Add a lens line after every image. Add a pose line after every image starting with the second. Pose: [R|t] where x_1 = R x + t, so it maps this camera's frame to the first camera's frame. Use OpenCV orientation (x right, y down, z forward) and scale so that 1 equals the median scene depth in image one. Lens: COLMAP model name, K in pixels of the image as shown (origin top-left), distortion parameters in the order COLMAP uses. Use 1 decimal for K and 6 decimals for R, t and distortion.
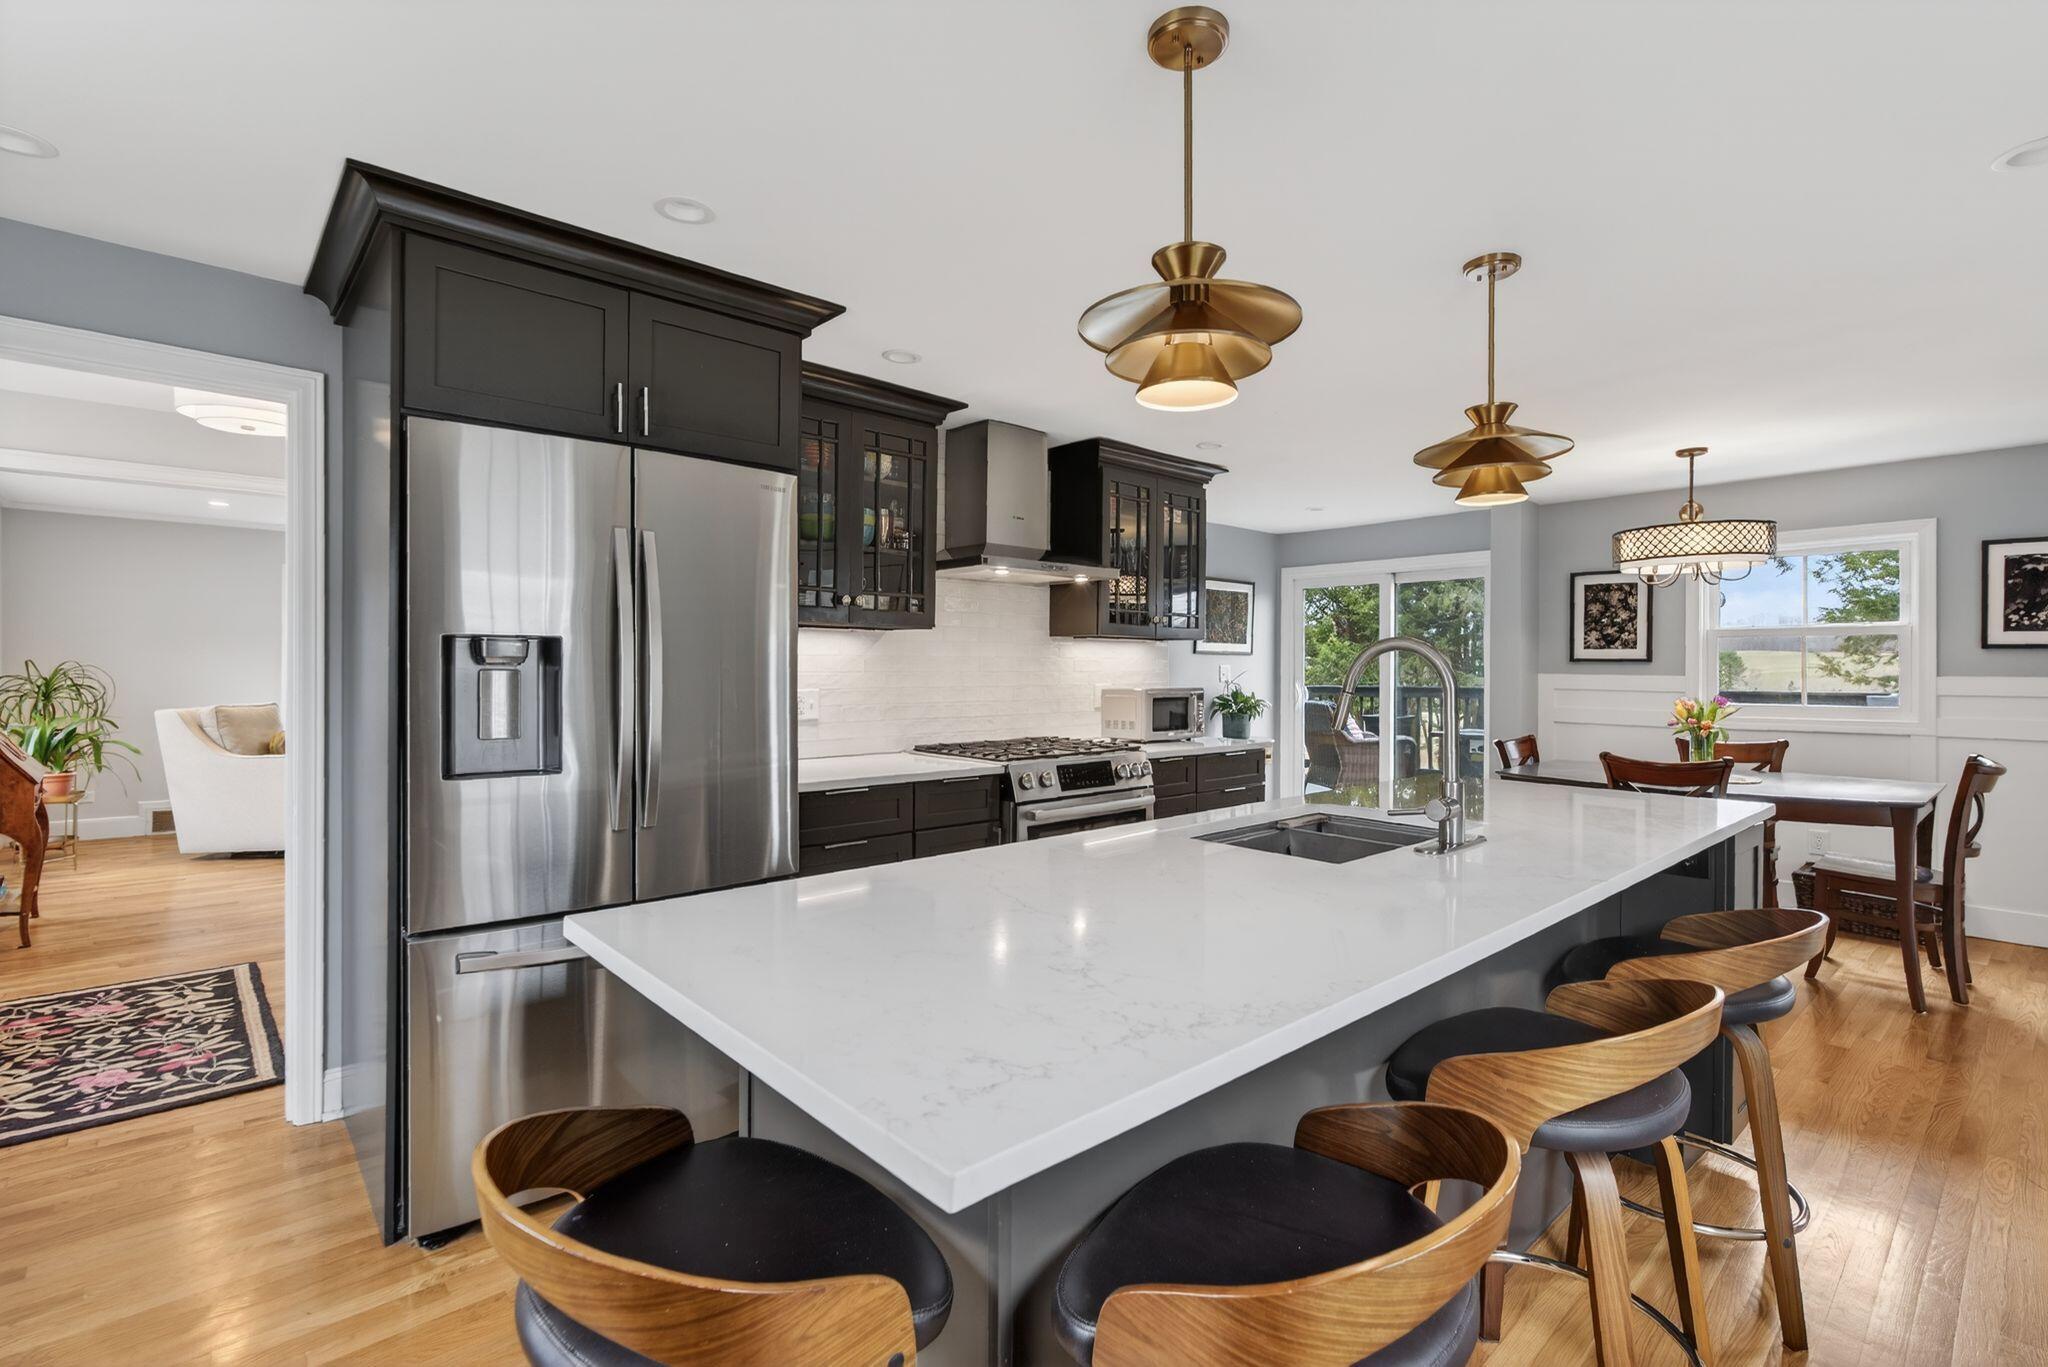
lens RADIAL K [[937.8, 0, 1024.1], [0, 937.8, 677.1], [0, 0, 1]] dist [0.002560, 0.000205]
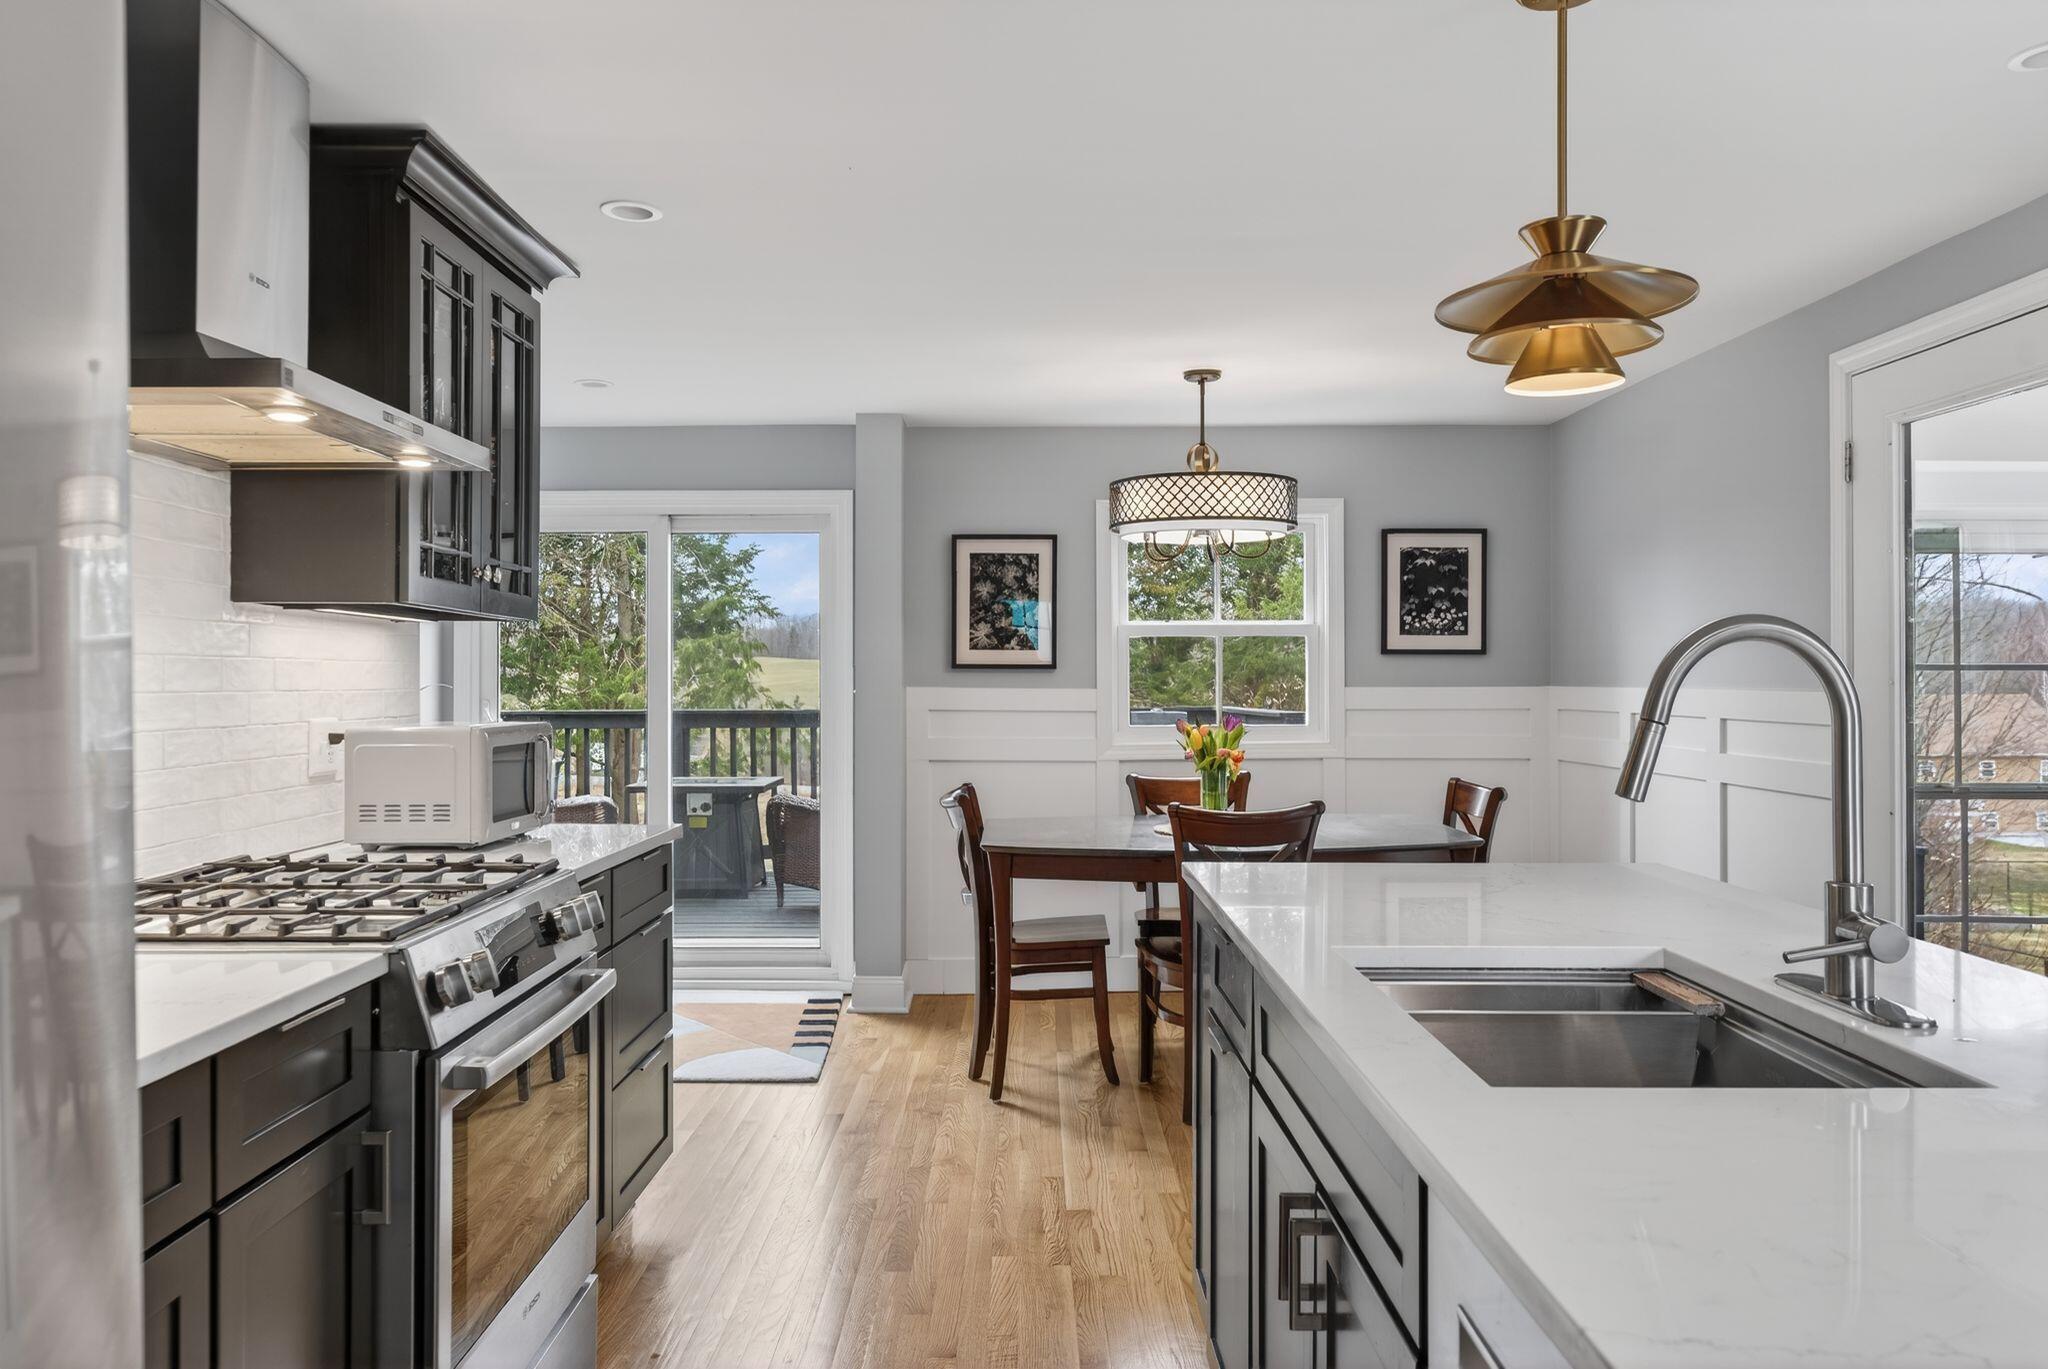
lens RADIAL K [[1497.6, 0, 1024.7], [0, 1497.6, 678.1], [0, 0, 1]] dist [-0.001707, -0.000059]
pose [[0.665675, -0.002044, 0.746239, -0.222608], [0.009580, 0.999937, -0.005807, -0.003770], [-0.746180, 0.011014, 0.665653, 0.337645]]
